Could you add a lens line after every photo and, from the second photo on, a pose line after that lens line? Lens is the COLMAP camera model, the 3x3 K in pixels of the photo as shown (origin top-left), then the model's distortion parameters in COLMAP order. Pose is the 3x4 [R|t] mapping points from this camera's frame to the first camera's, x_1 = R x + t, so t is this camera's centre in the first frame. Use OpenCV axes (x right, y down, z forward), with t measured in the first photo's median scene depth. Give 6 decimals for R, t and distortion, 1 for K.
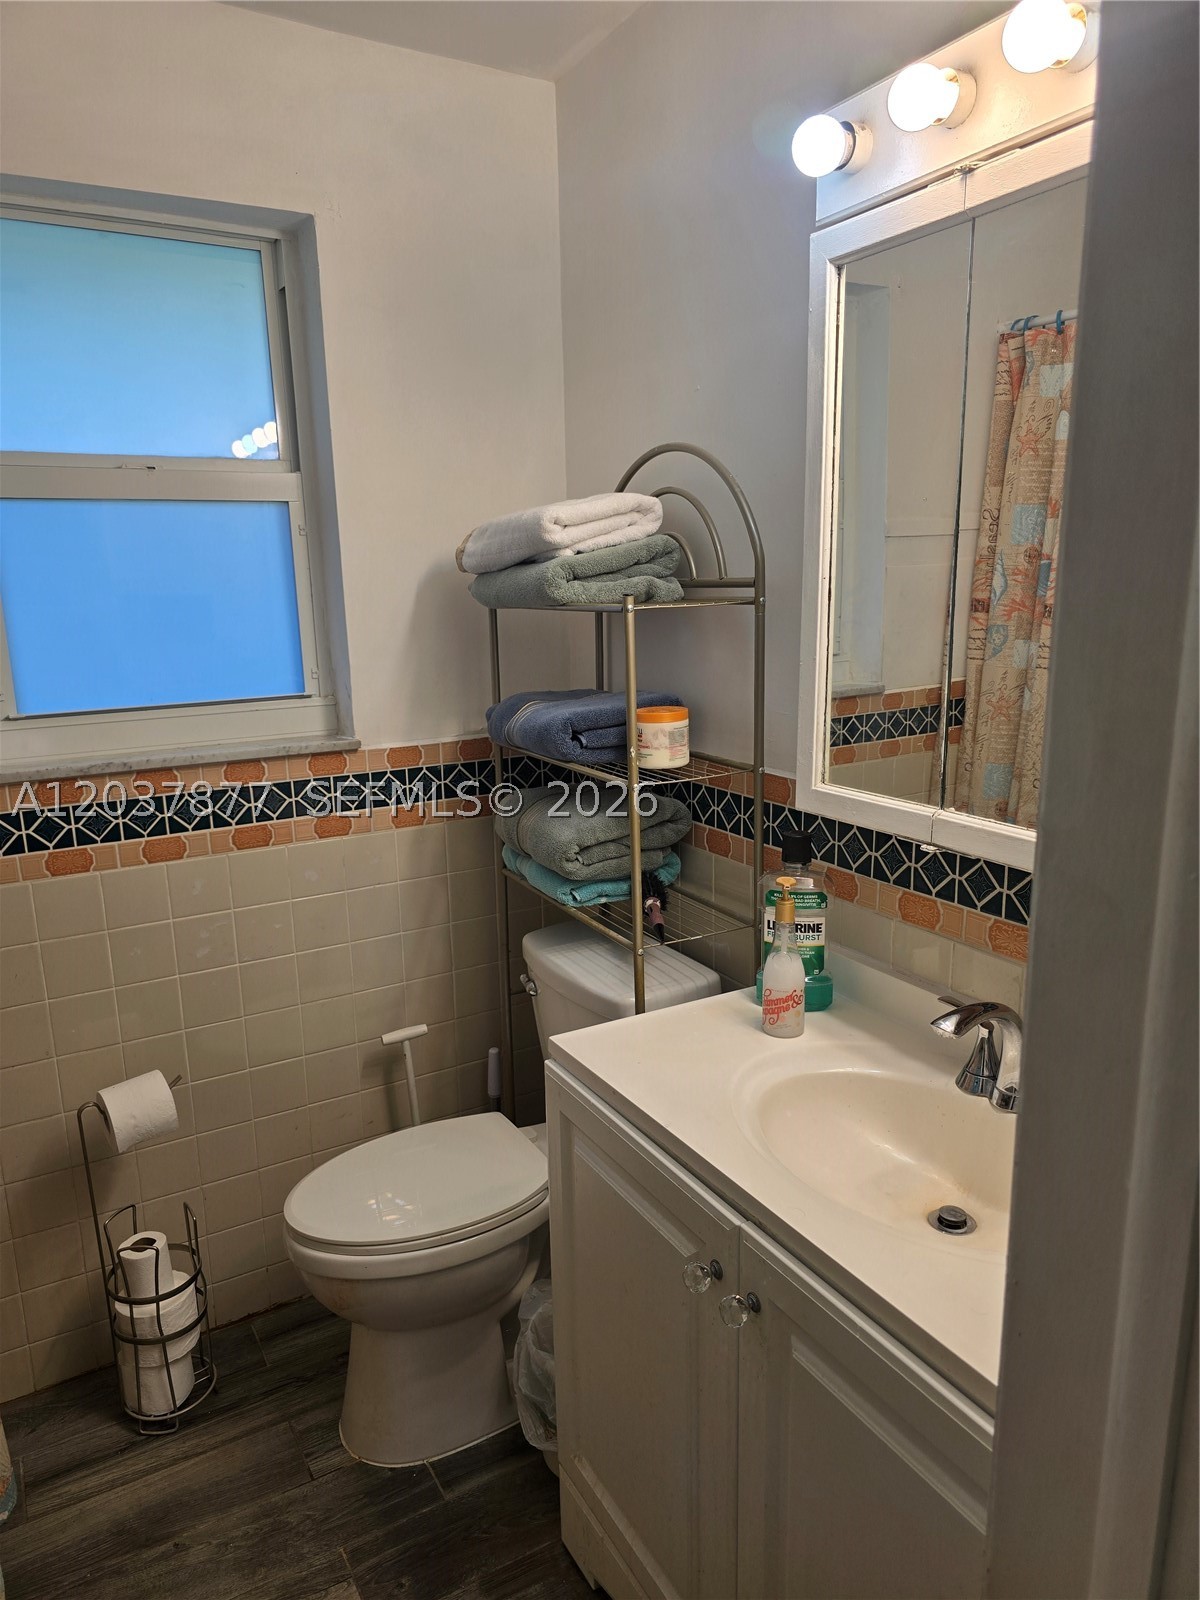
lens RADIAL K [[1074.7, 0, 593.8], [0, 1074.7, 805.3], [0, 0, 1]] dist [0.054423, -0.057319]
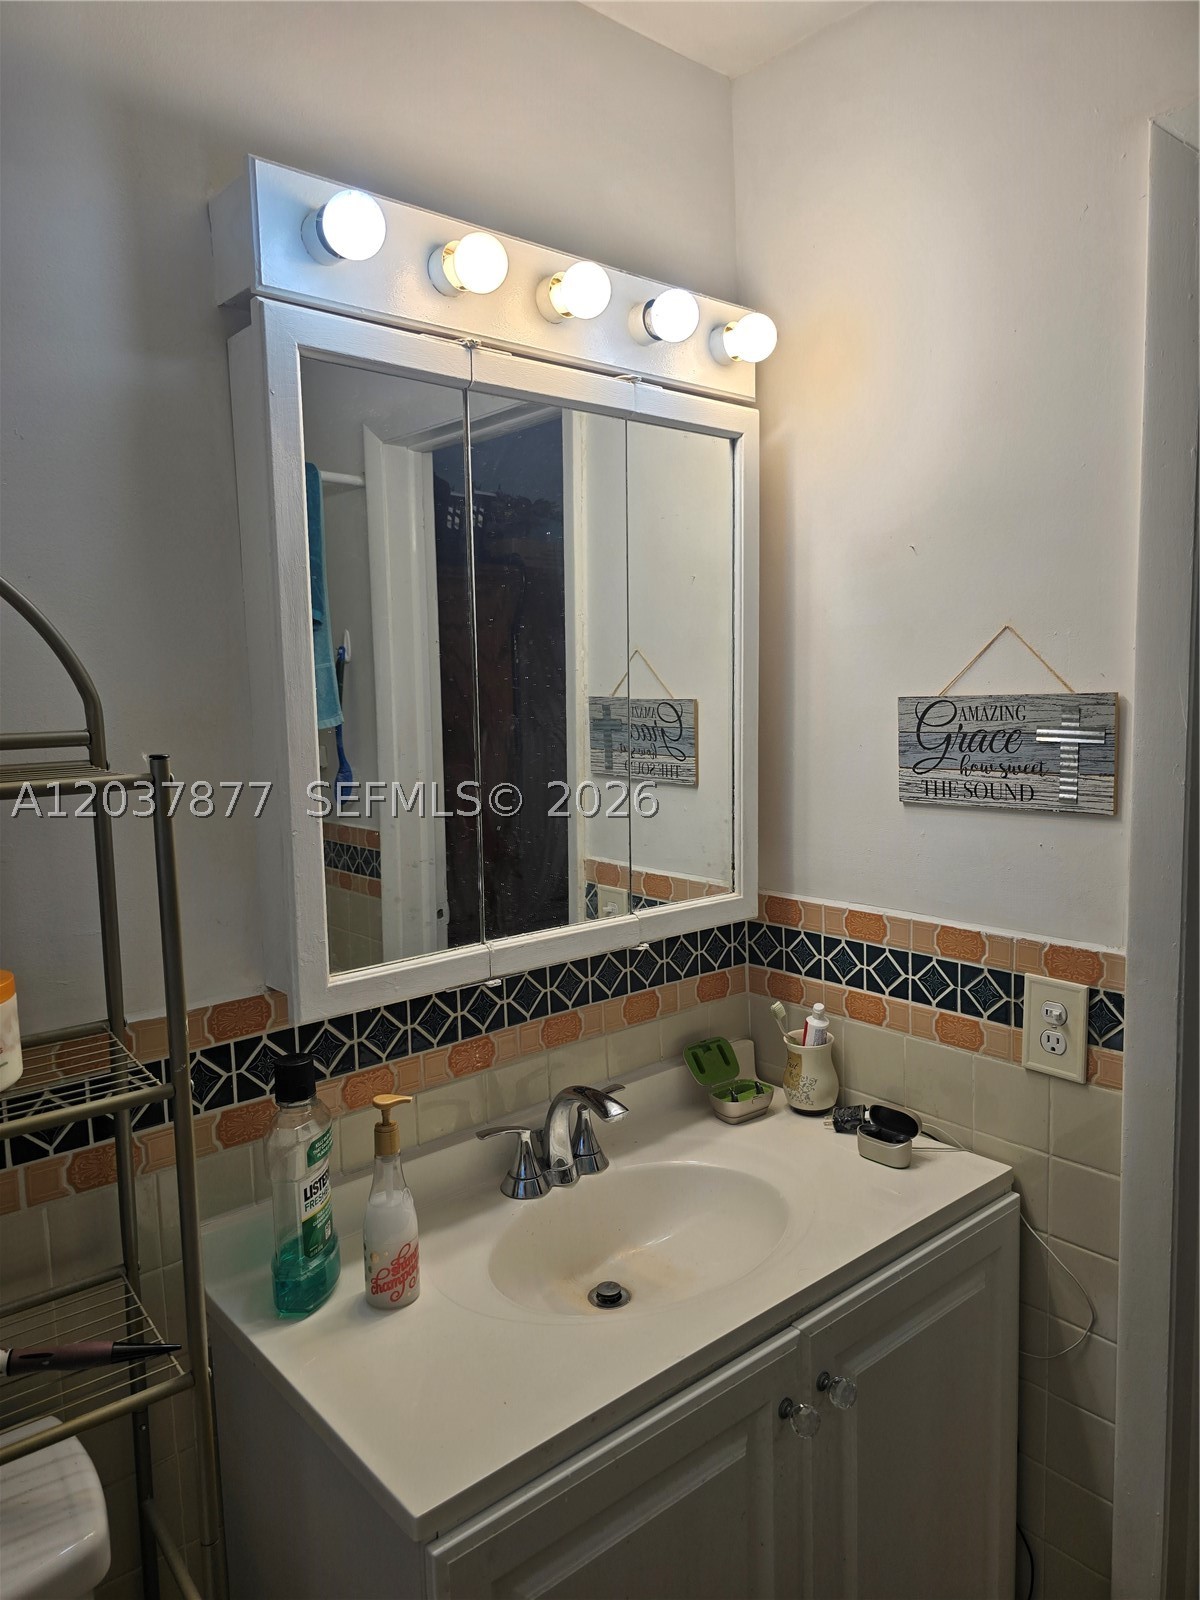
lens RADIAL K [[1084.5, 0, 594.0], [0, 1084.5, 789.2], [0, 0, 1]] dist [0.055116, -0.058346]
pose [[-0.182665, -0.075244, 0.980292, -0.541795], [0.231197, 0.965820, 0.117214, -0.183233], [-0.955605, 0.248051, -0.159026, 0.821617]]
